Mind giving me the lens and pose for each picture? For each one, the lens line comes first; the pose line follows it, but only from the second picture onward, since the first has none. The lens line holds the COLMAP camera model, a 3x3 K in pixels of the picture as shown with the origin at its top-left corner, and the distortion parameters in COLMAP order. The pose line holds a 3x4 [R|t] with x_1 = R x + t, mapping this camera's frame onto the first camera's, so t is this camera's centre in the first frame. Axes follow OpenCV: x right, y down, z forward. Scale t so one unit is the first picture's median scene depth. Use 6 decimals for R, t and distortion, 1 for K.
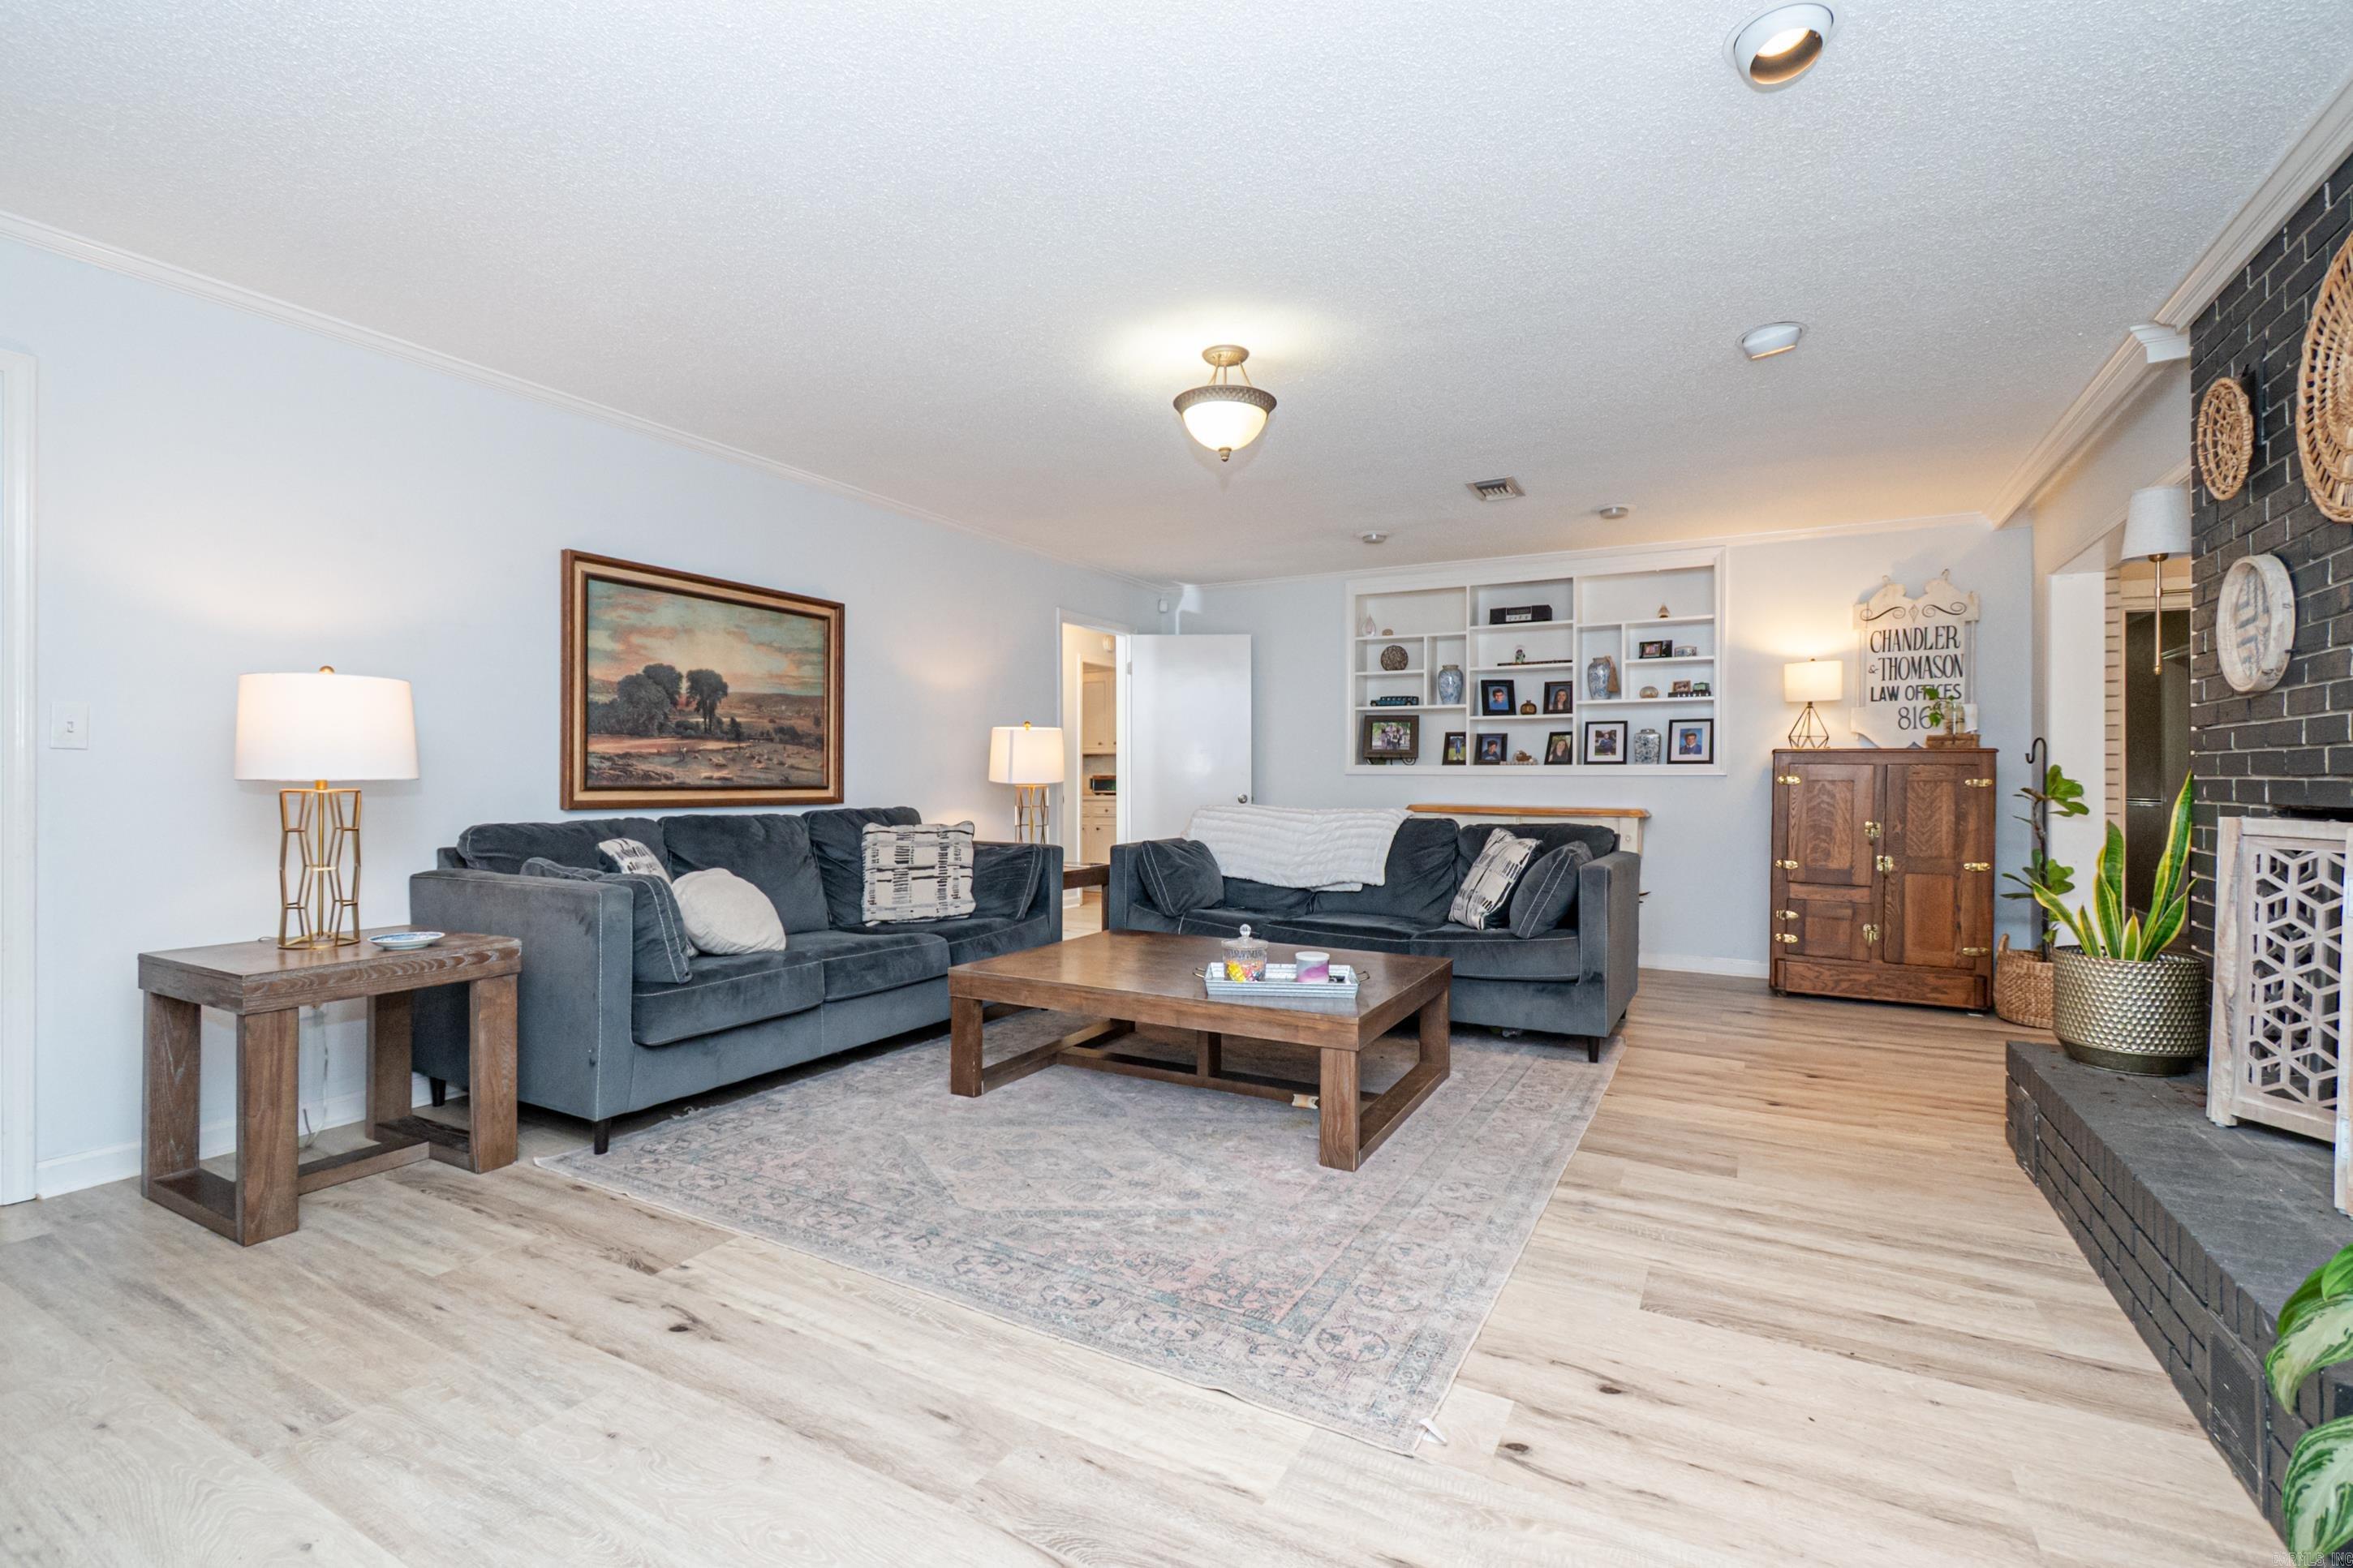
lens RADIAL K [[1044.4, 0, 1180.3], [0, 1044.4, 781.9], [0, 0, 1]] dist [0.004887, -0.000283]
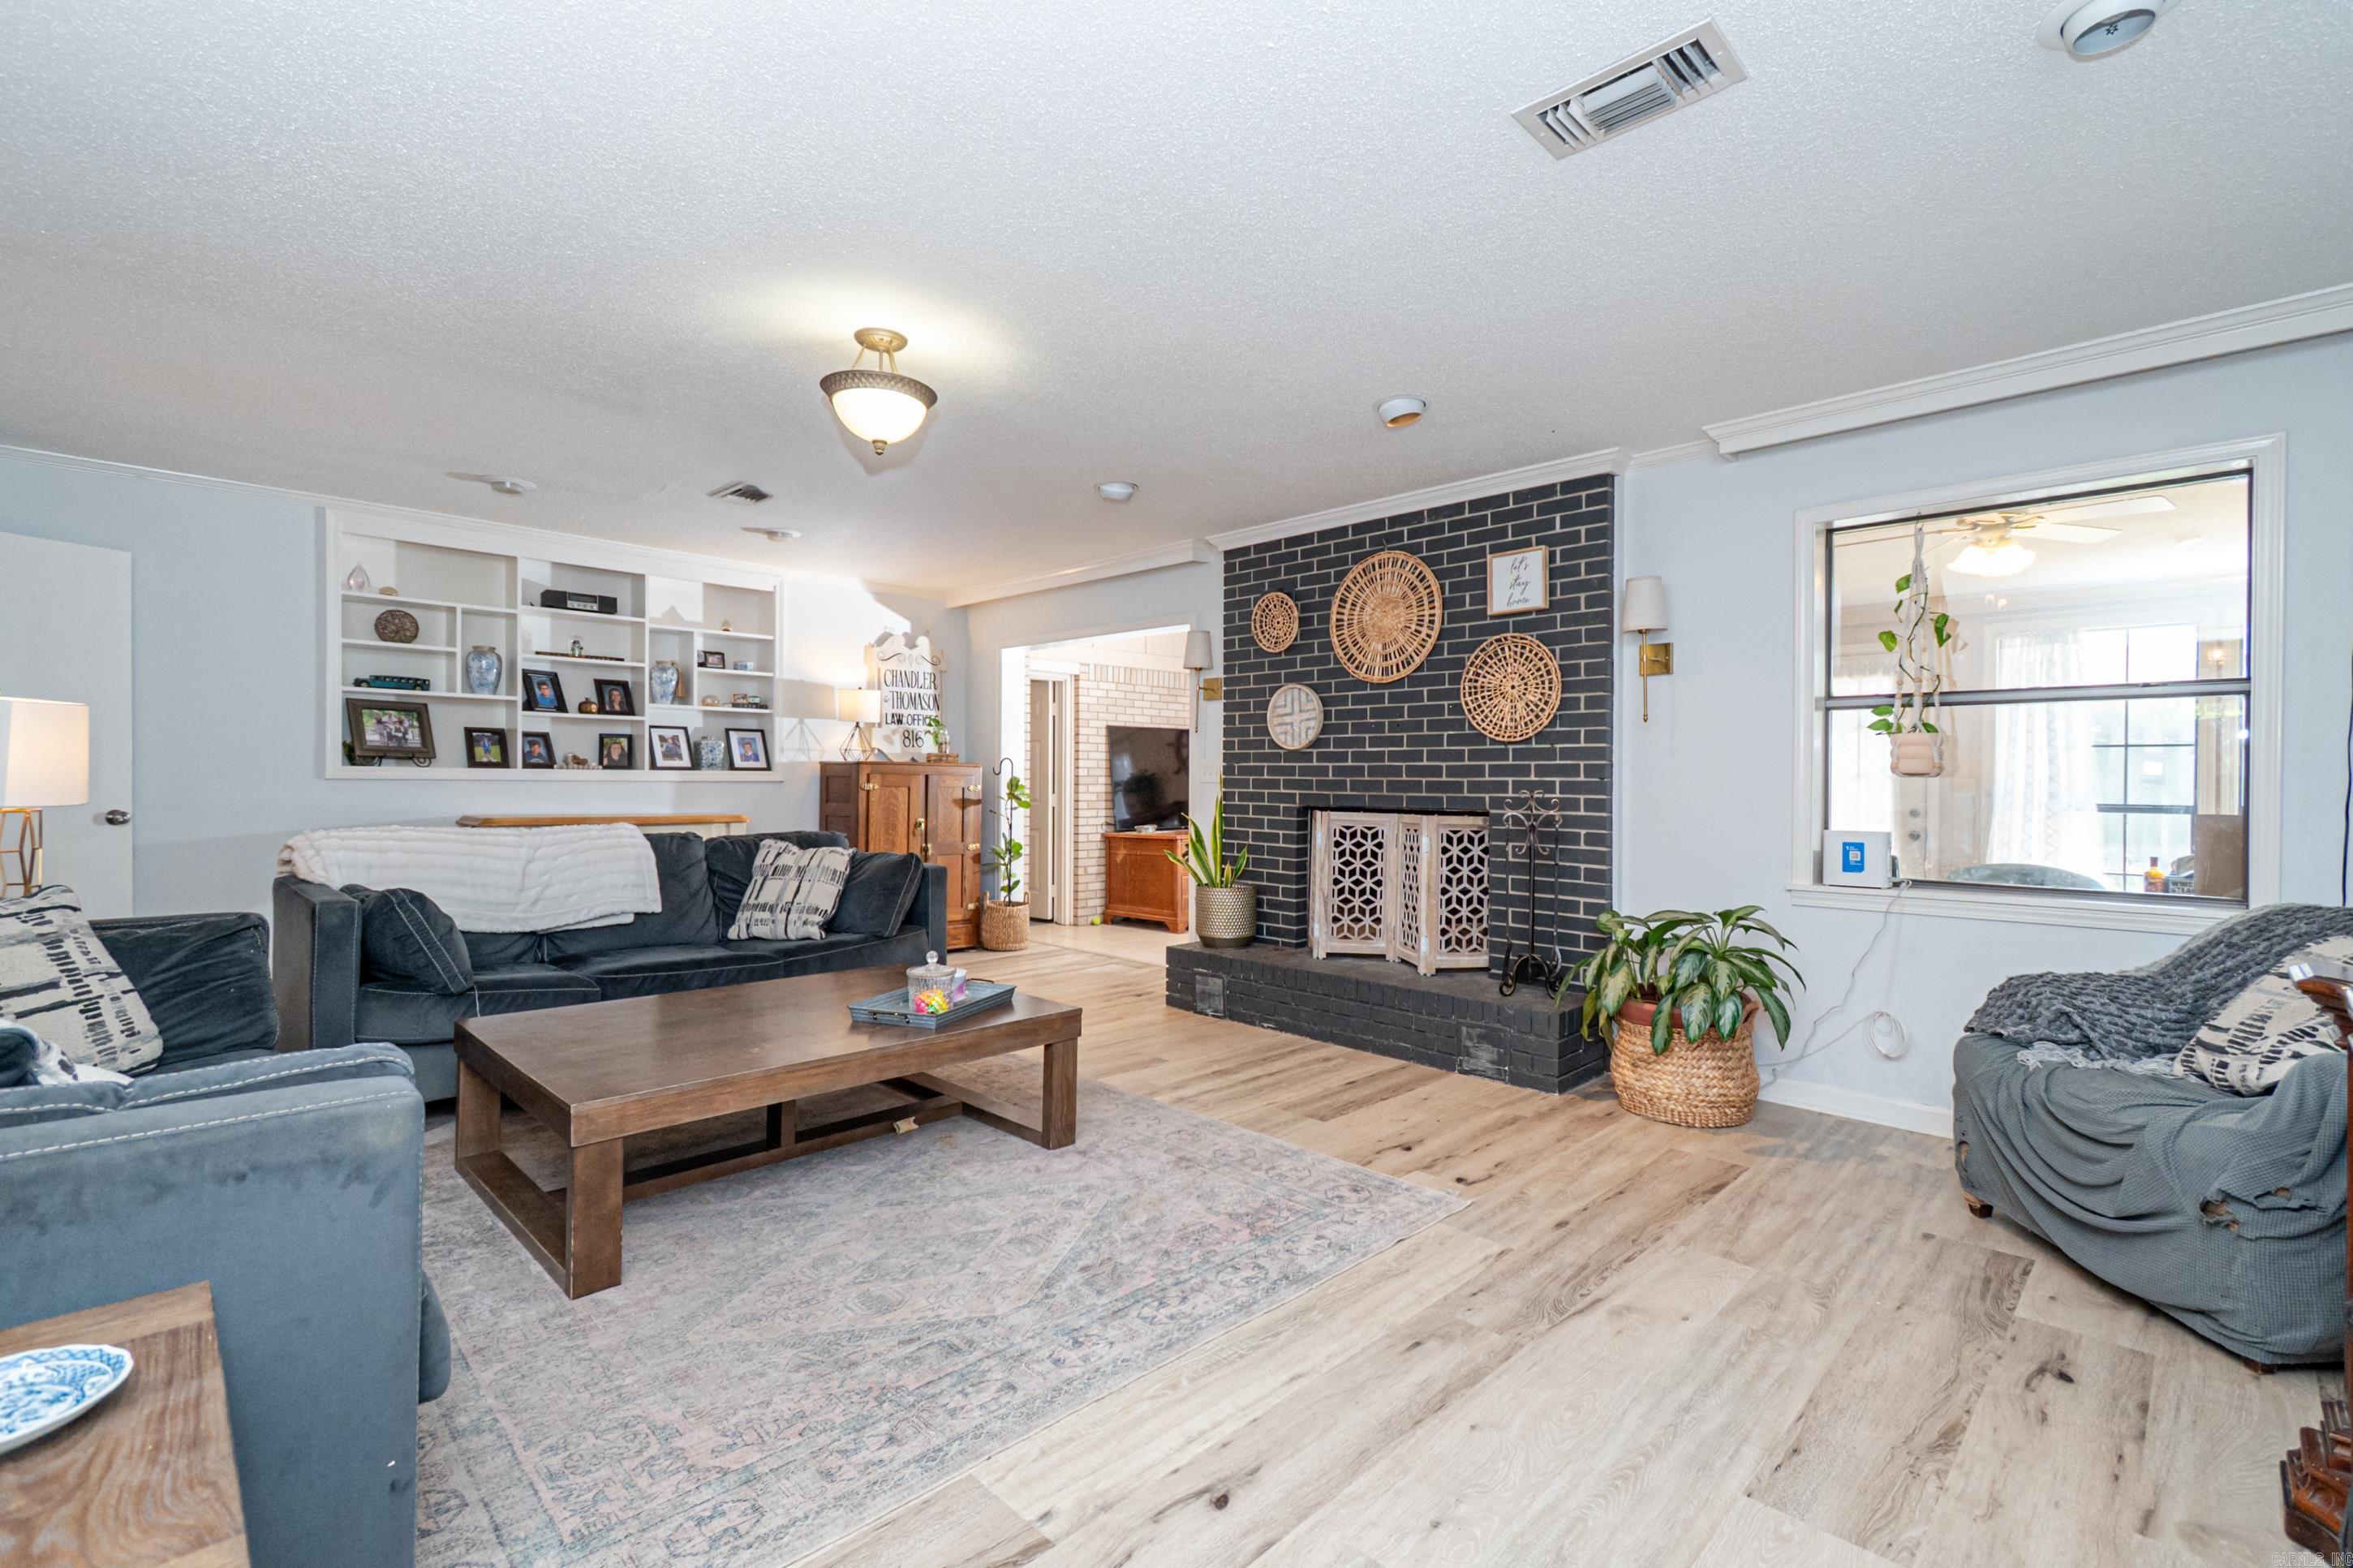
lens RADIAL K [[1044.4, 0, 1180.3], [0, 1044.4, 781.9], [0, 0, 1]] dist [0.004887, -0.000283]
pose [[0.275828, -0.004429, 0.961197, -0.612876], [-0.005800, 0.999964, 0.006272, -0.021232], [-0.961189, -0.007305, 0.275793, 0.390796]]
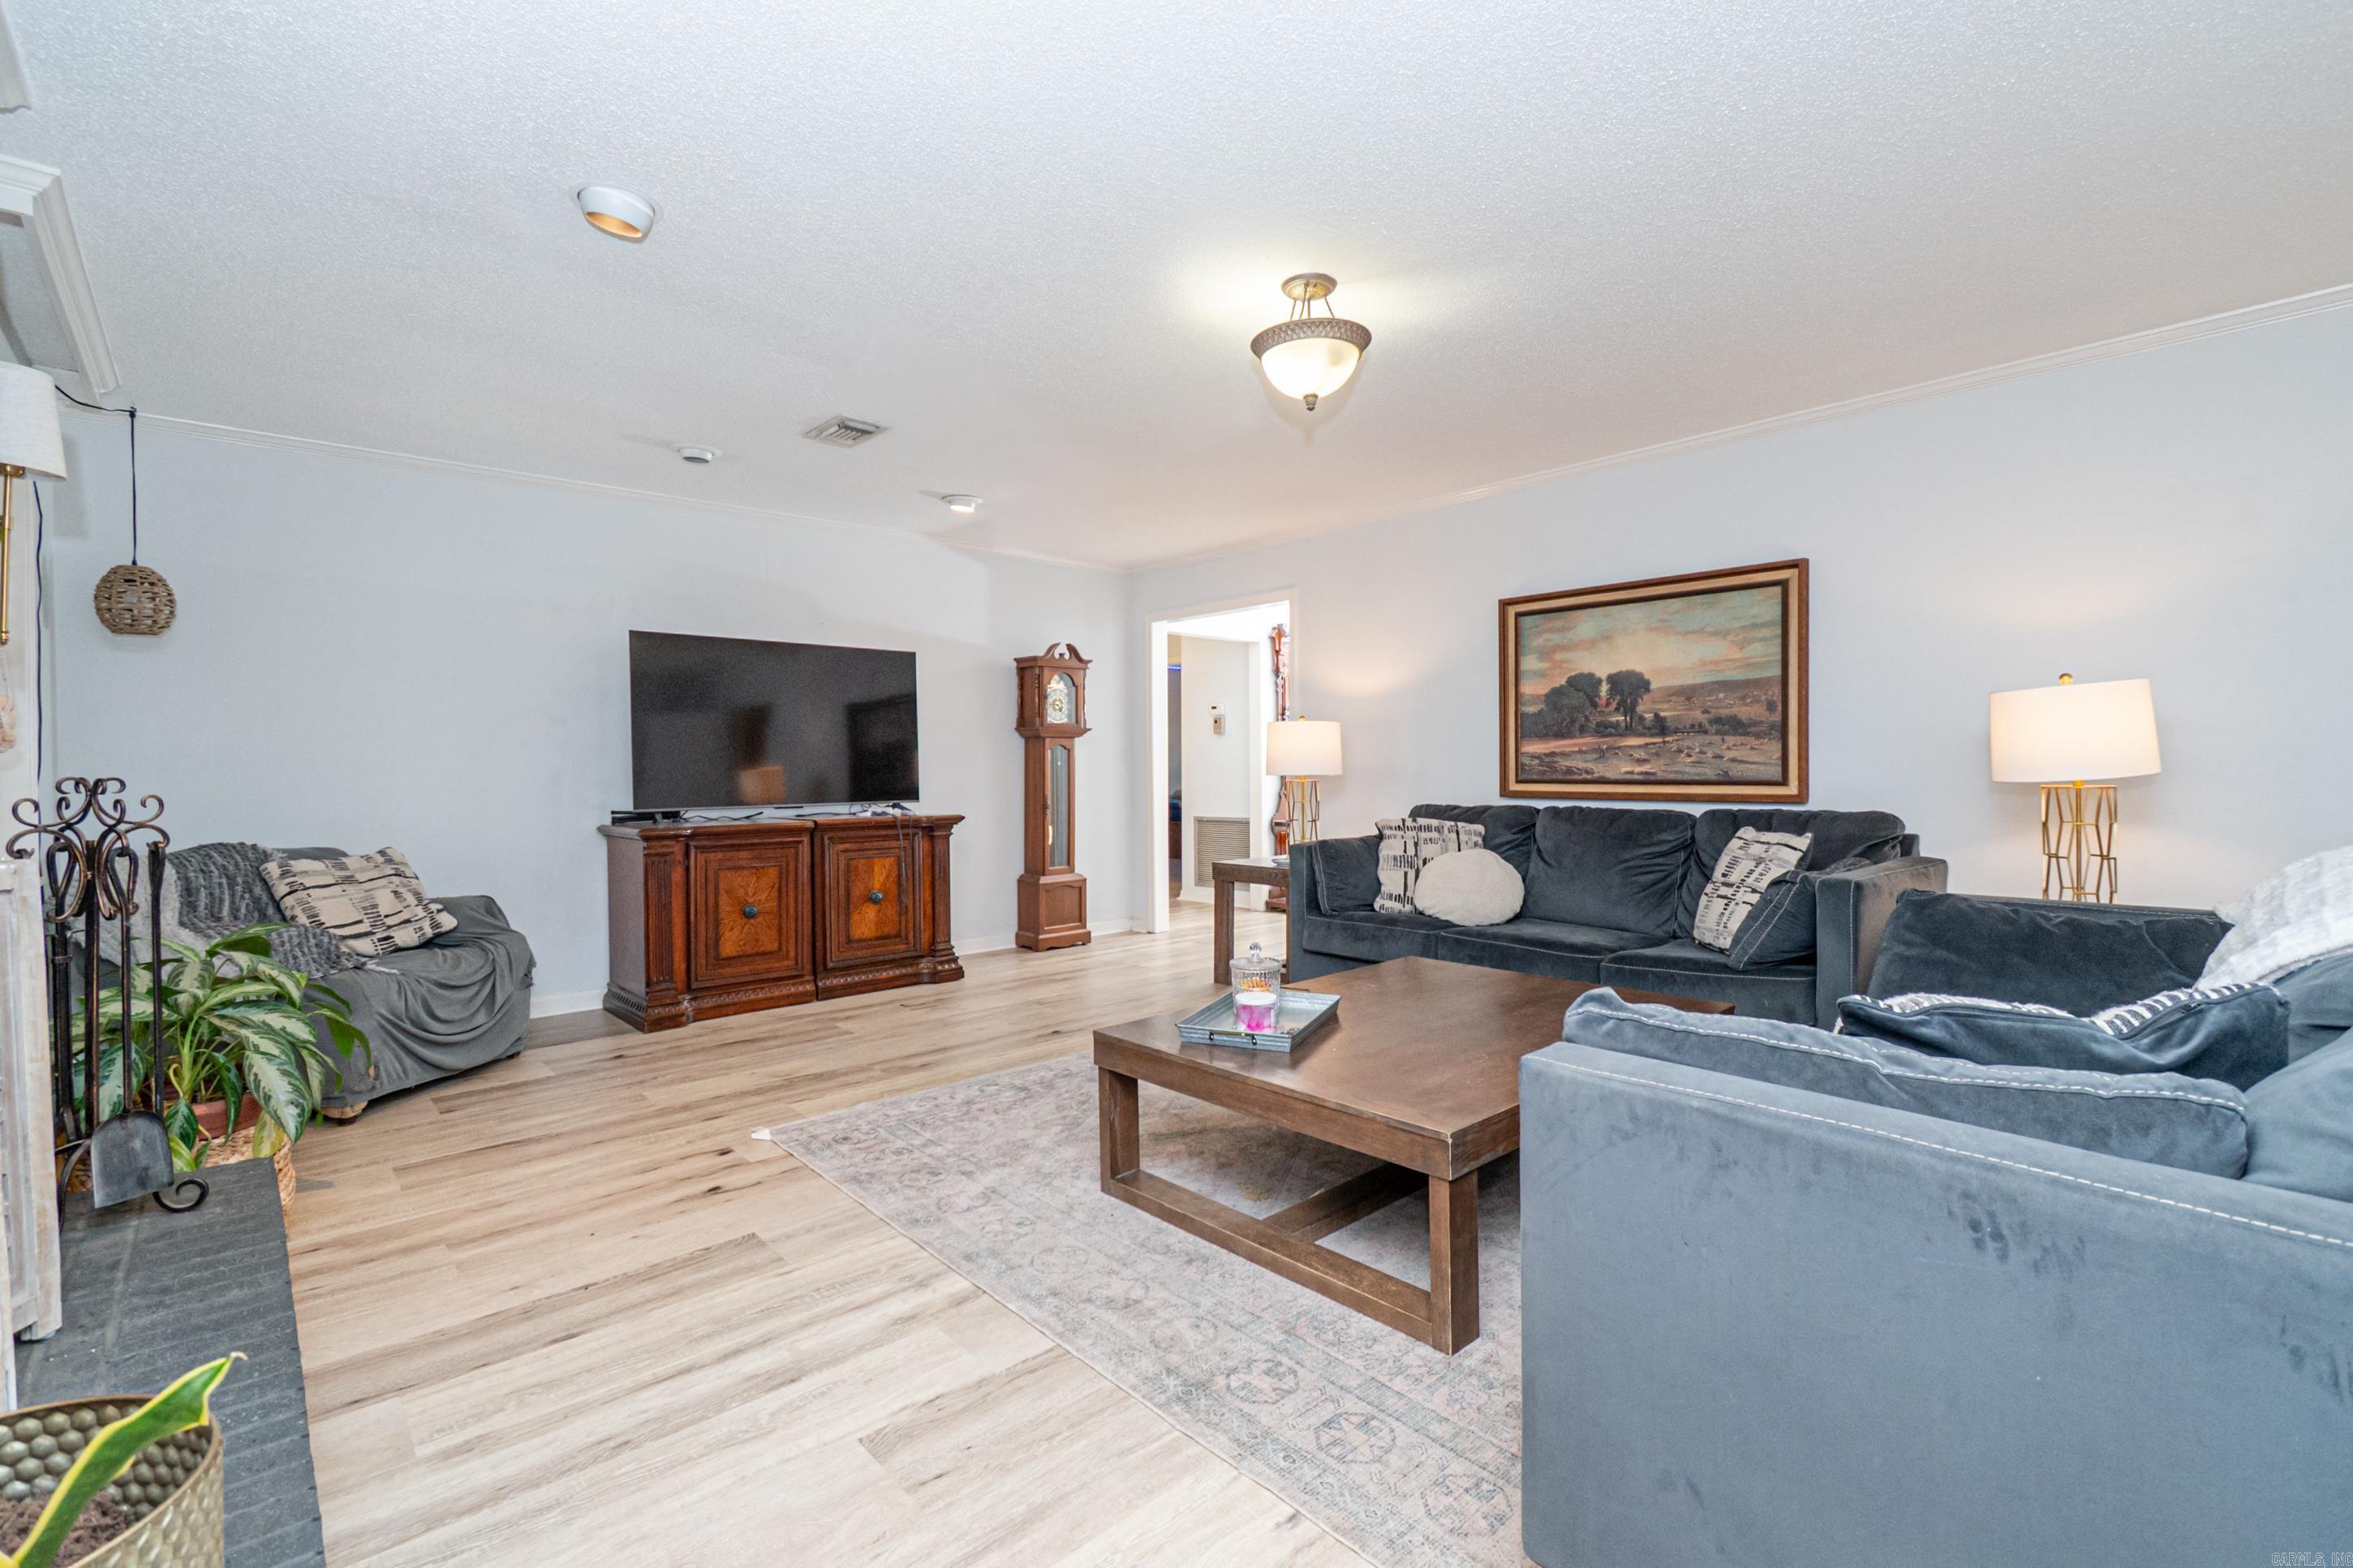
lens RADIAL K [[1044.4, 0, 1180.3], [0, 1044.4, 781.9], [0, 0, 1]] dist [0.004887, -0.000283]
pose [[-0.321855, 0.013591, -0.946691, 0.712548], [0.004528, 0.999908, 0.012815, -0.010215], [0.946778, -0.000162, -0.321887, 0.936321]]
